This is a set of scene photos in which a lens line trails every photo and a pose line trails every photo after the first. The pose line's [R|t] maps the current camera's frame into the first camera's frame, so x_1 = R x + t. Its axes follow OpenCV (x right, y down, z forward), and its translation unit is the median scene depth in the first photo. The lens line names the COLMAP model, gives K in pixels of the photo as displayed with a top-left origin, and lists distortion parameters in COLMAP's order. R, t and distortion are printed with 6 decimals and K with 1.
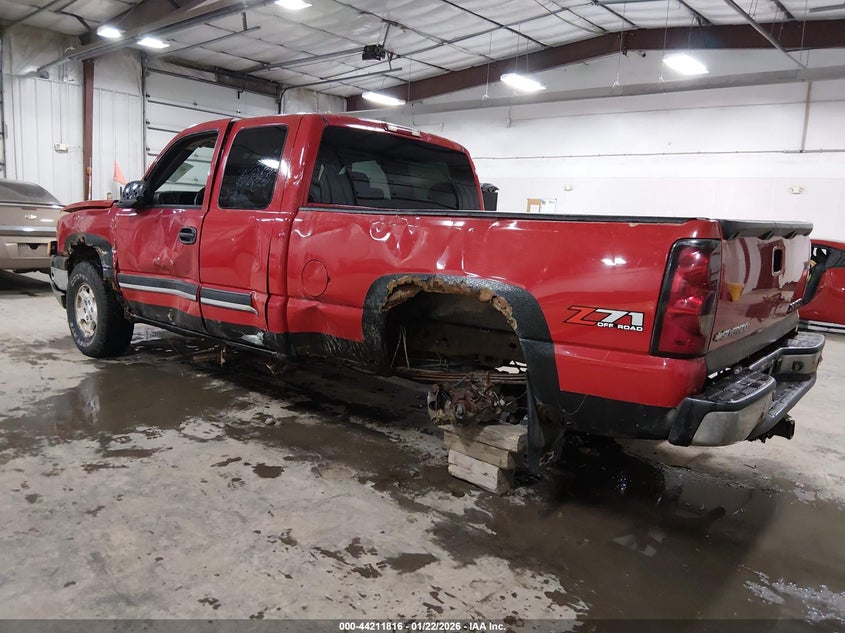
lens RADIAL K [[640.4, 0, 425.9], [0, 640.4, 293.8], [0, 0, 1]] dist [0.066318, -0.117939]
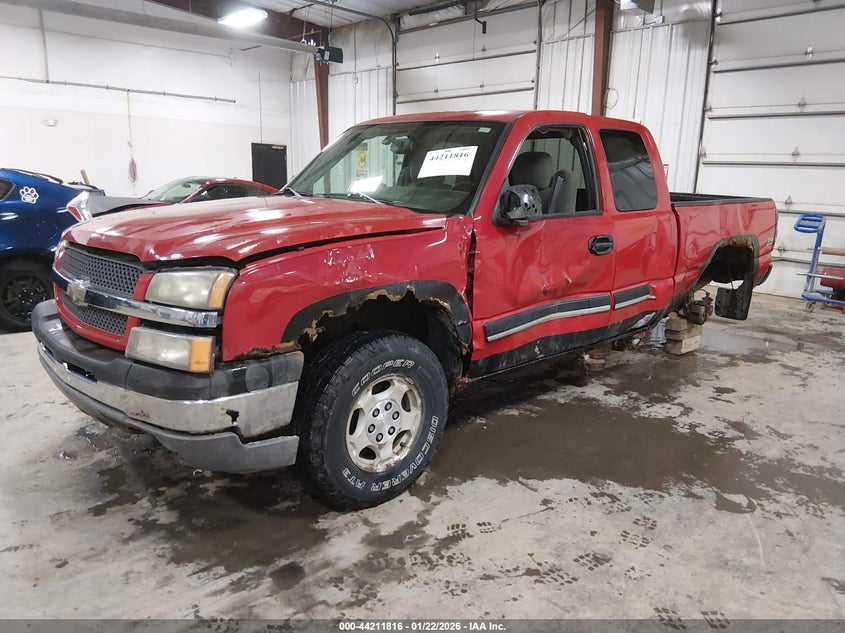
lens RADIAL K [[650.2, 0, 422.5], [0, 650.2, 316.5], [0, 0, 1]] dist [-0.002243, -0.047197]
pose [[0.095189, -0.255674, 0.962065, -1.439378], [0.086134, 0.964945, 0.247917, -0.260481], [-0.991726, 0.059267, 0.113875, 1.295450]]
